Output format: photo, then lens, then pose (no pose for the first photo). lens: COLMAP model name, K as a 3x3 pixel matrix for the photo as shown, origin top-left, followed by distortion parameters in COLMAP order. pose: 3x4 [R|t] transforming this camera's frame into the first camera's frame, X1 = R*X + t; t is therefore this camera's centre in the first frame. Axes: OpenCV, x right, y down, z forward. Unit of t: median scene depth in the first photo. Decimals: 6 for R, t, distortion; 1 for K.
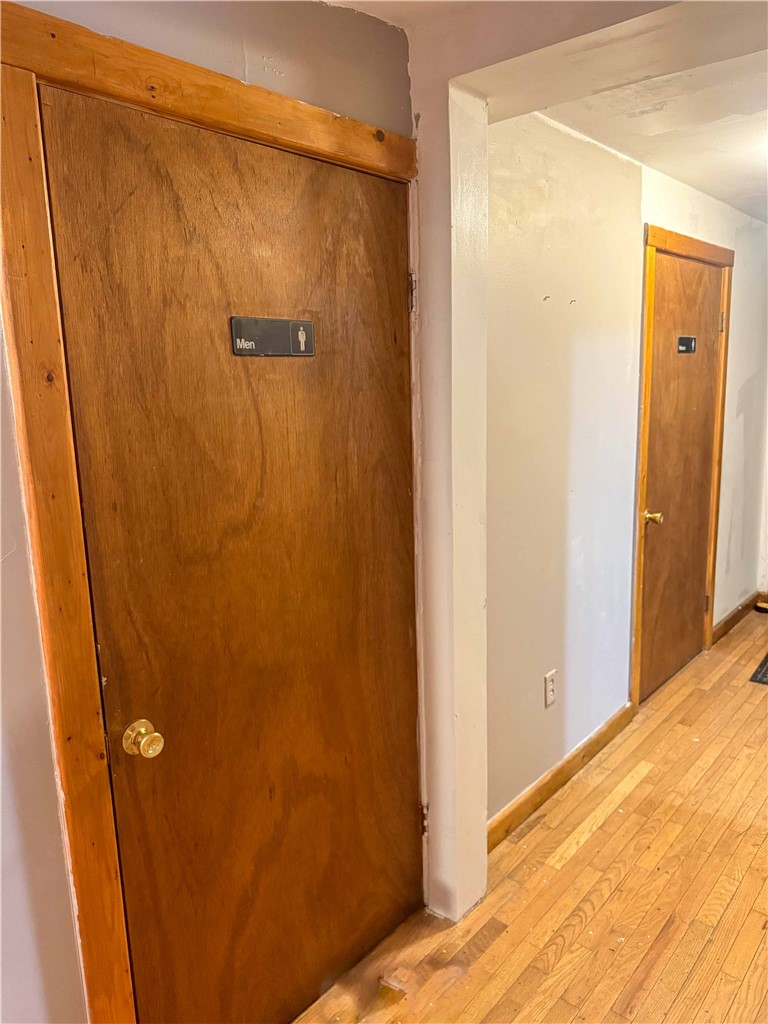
lens RADIAL K [[726.2, 0, 389.5], [0, 726.2, 511.3], [0, 0, 1]] dist [0.000257, -0.004738]
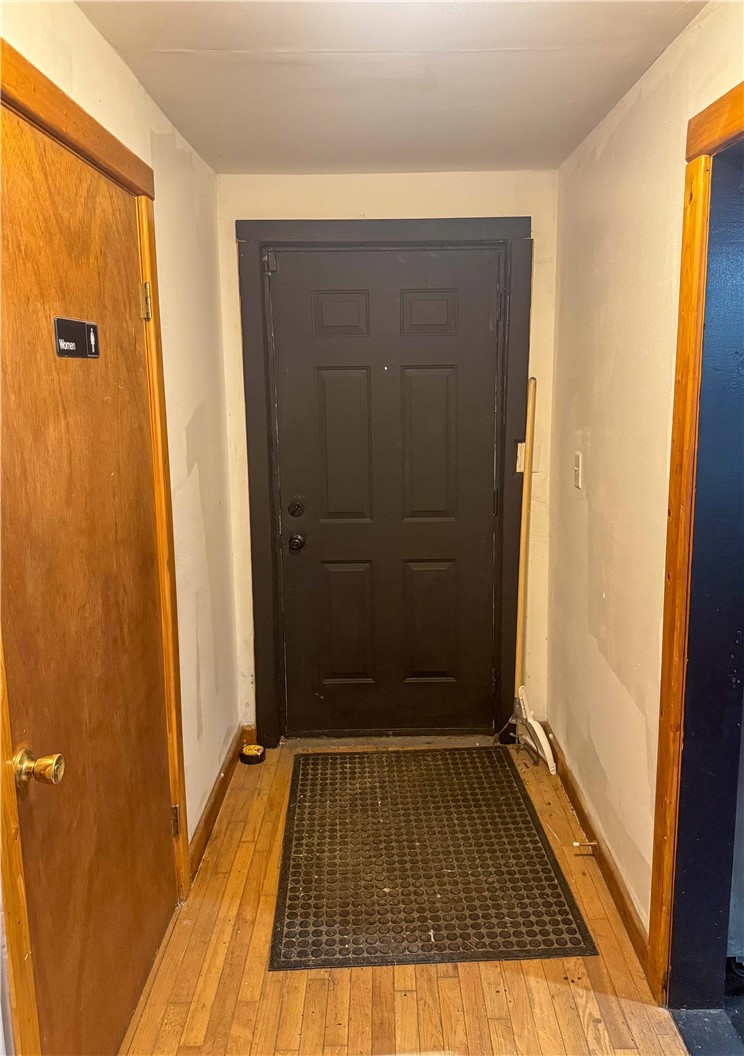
lens RADIAL K [[783.9, 0, 376.2], [0, 783.9, 521.5], [0, 0, 1]] dist [0.001276, -0.003231]
pose [[0.760464, -0.092889, 0.642703, 0.221366], [0.106550, 0.994151, 0.017610, -0.103227], [-0.640580, 0.055088, 0.765913, 0.502965]]
